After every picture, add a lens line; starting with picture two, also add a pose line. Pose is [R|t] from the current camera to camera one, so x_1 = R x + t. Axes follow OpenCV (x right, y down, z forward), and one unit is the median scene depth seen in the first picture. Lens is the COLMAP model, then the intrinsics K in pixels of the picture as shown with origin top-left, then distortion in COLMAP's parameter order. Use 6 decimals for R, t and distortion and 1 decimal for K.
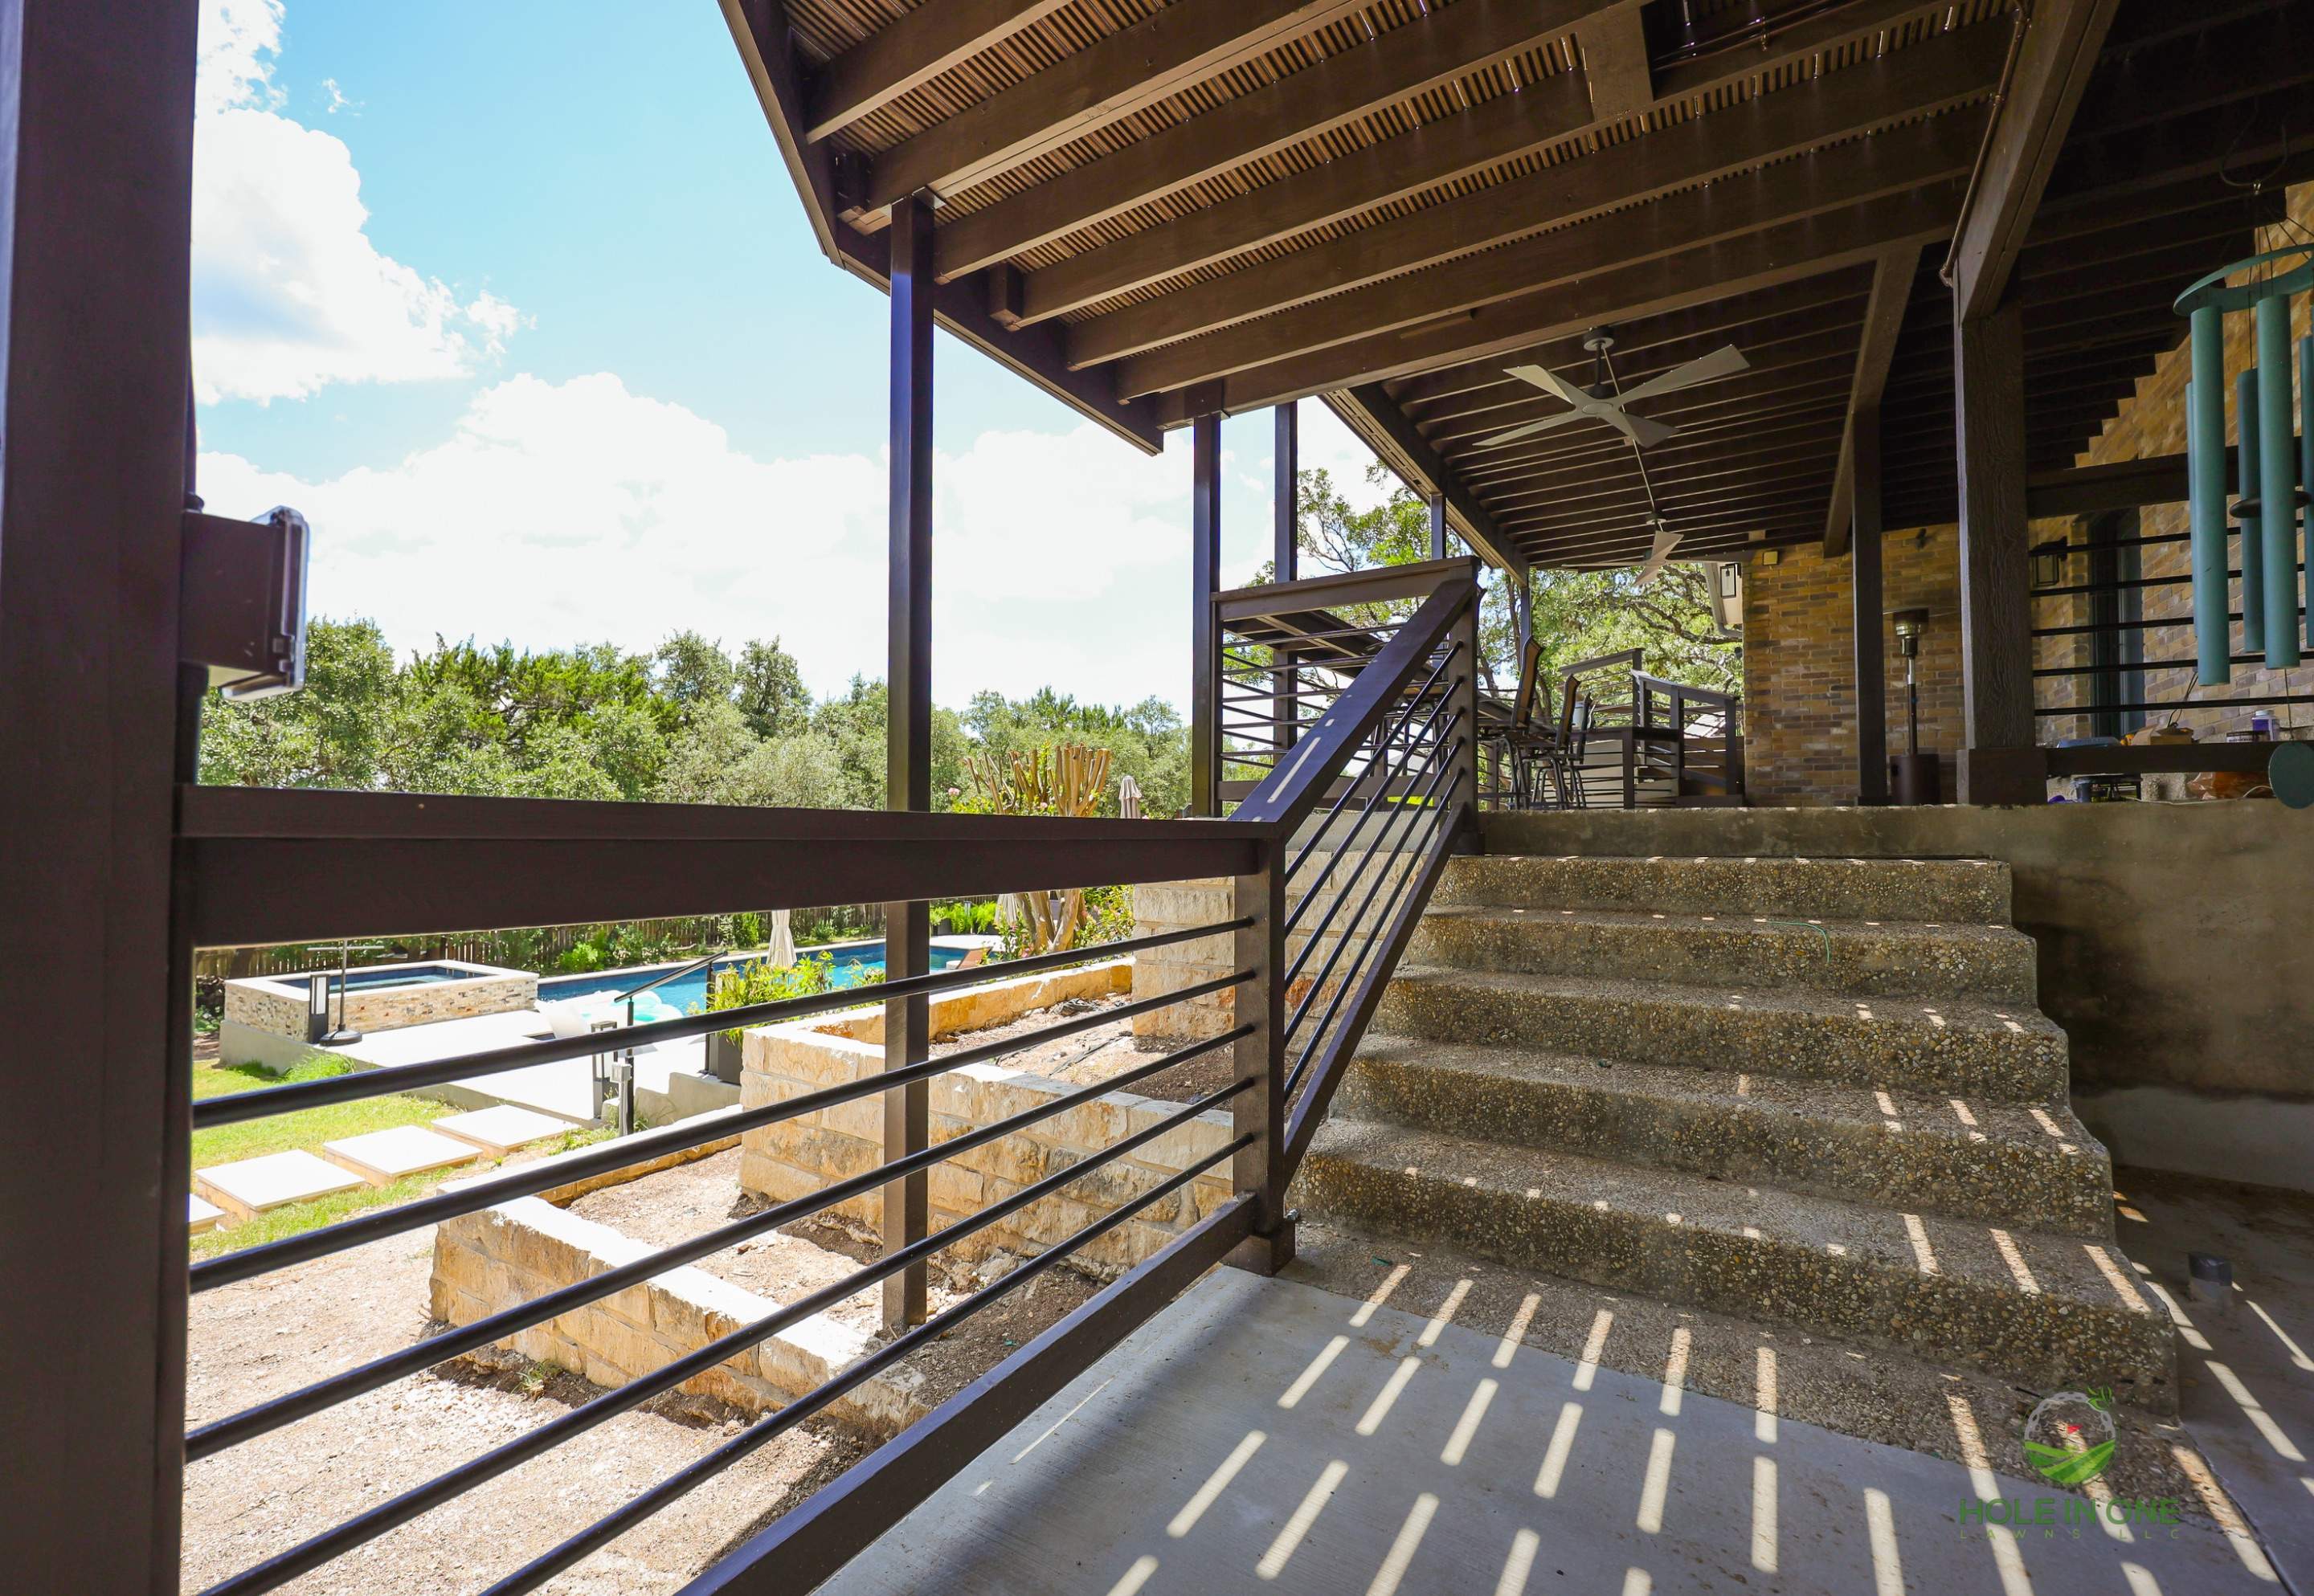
lens RADIAL K [[993.9, 0, 1107.6], [0, 993.9, 807.3], [0, 0, 1]] dist [0.000444, 0.000066]
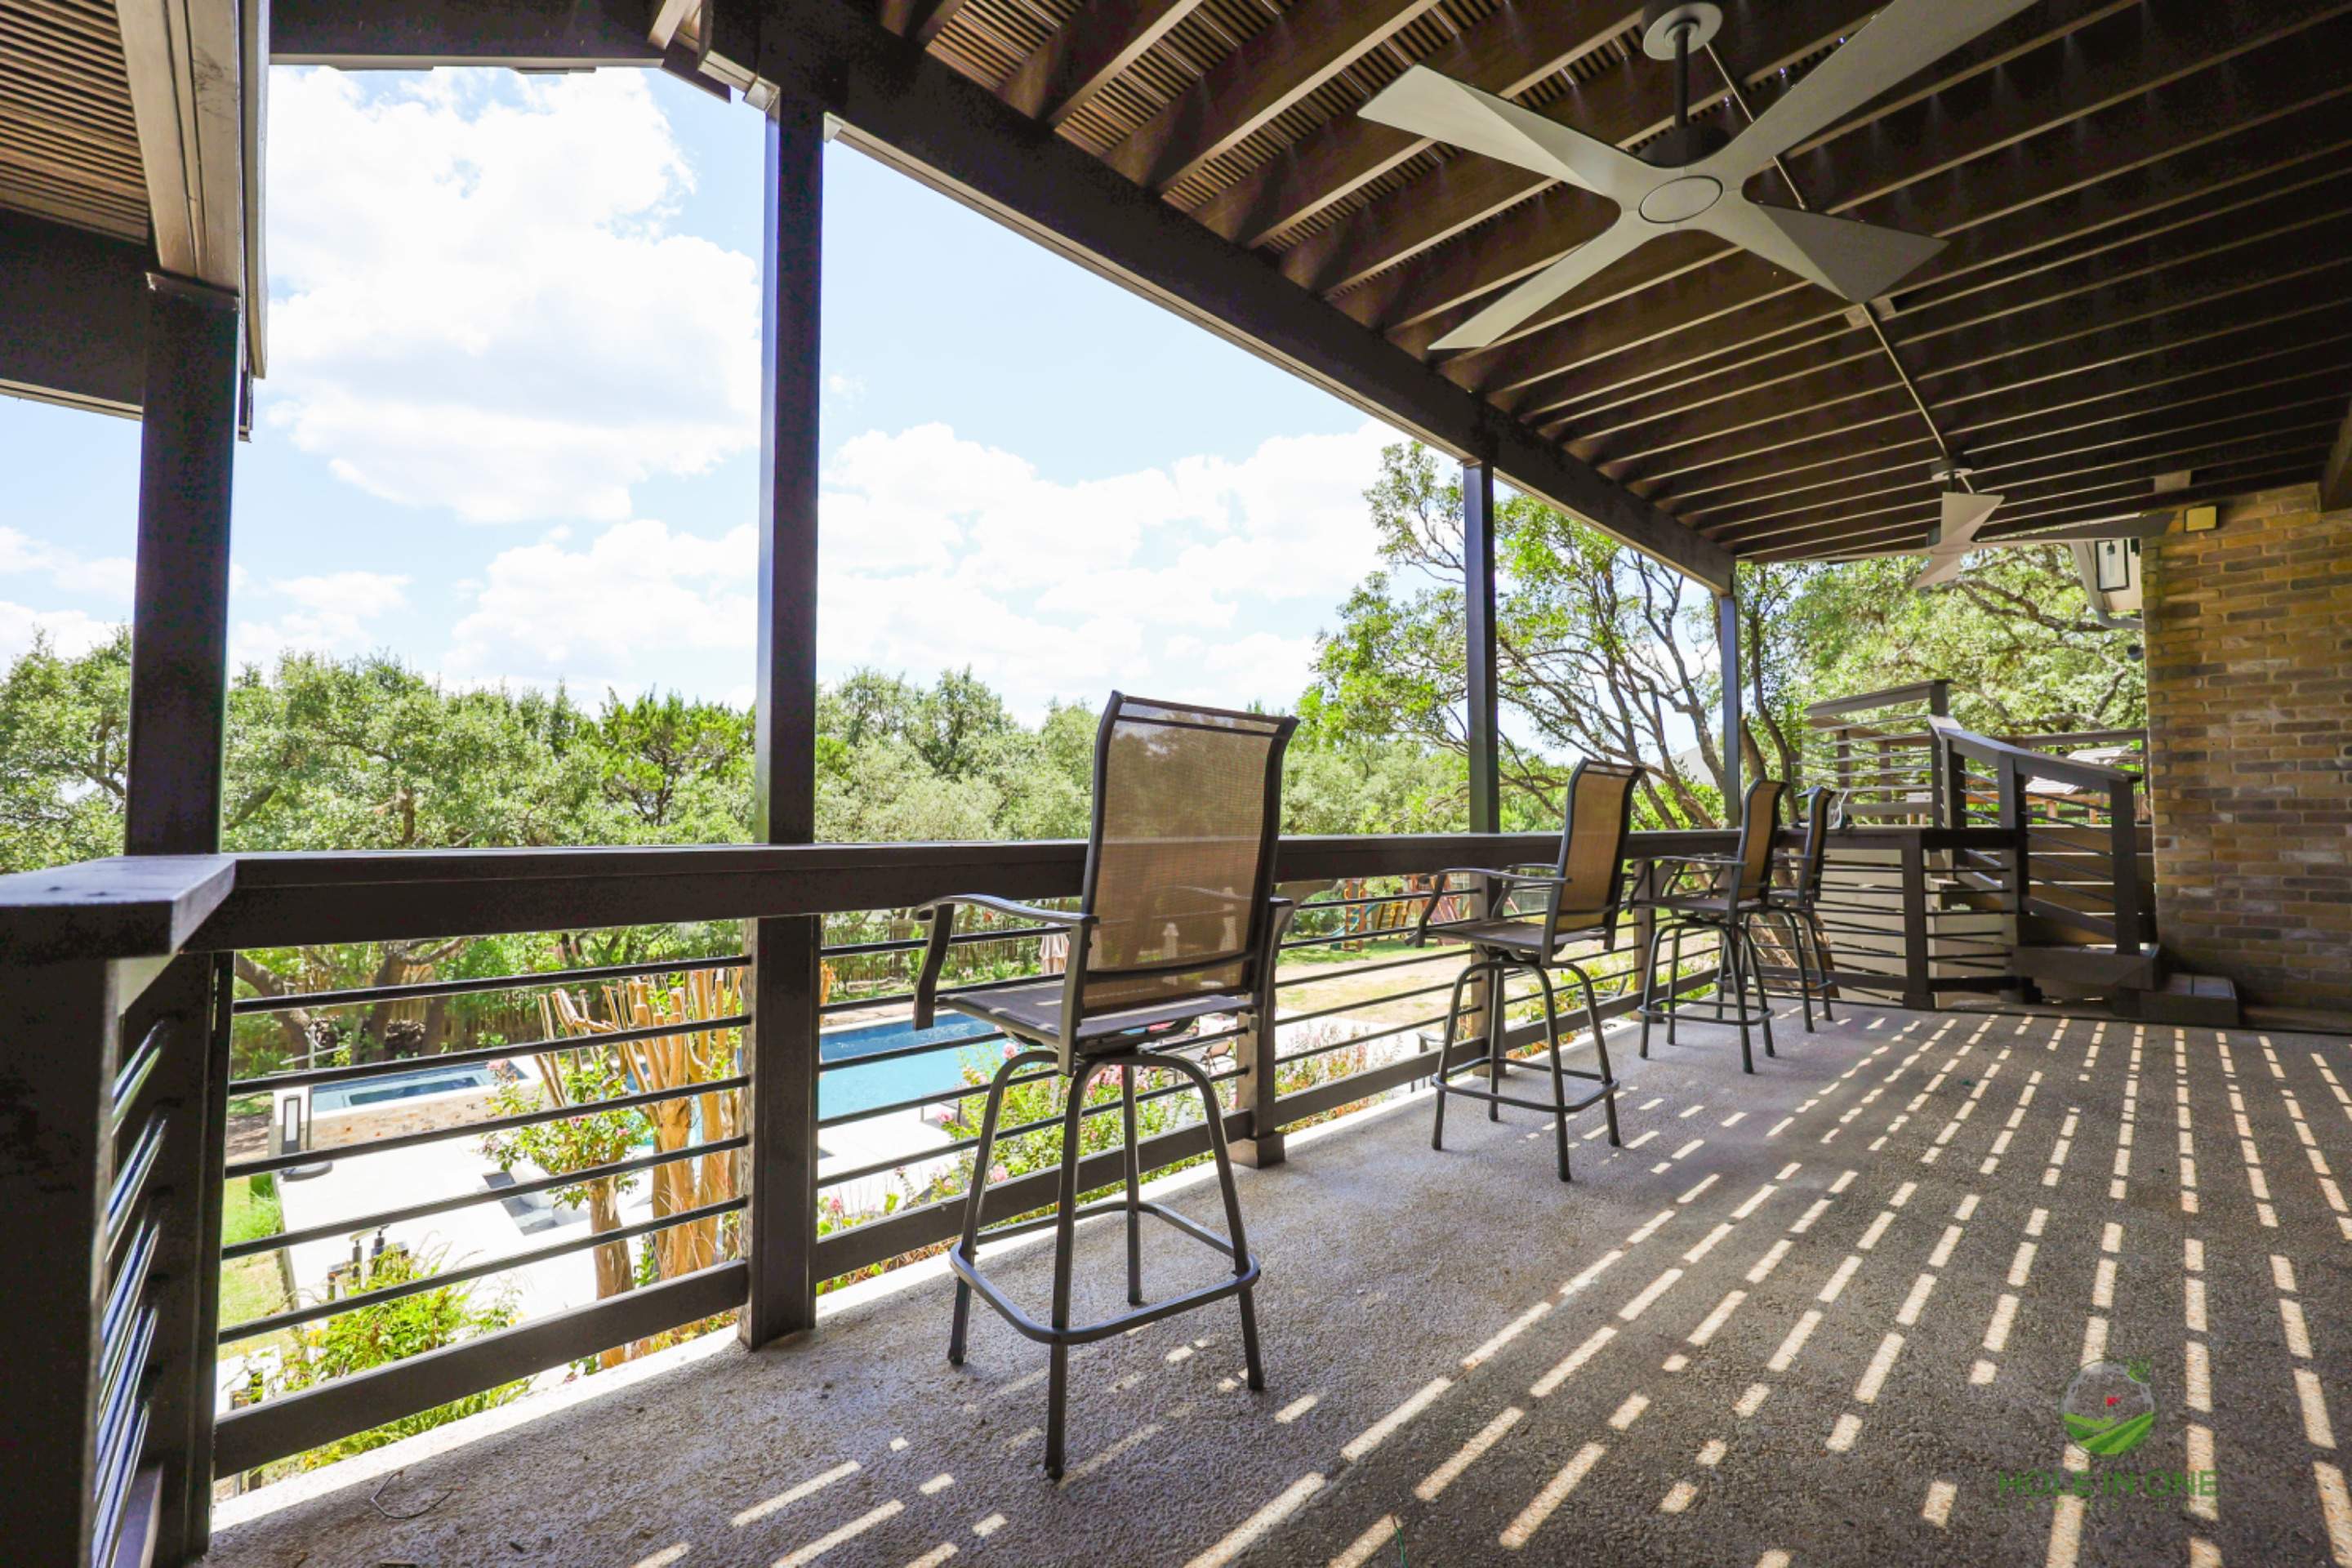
lens RADIAL K [[952.8, 0, 1173.9], [0, 952.8, 791.1], [0, 0, 1]] dist [0.000495, -0.000083]
pose [[0.974763, -0.016453, -0.222635, 0.217926], [0.014784, 0.999849, -0.009164, -0.100566], [0.222752, 0.005641, 0.974859, 0.346071]]
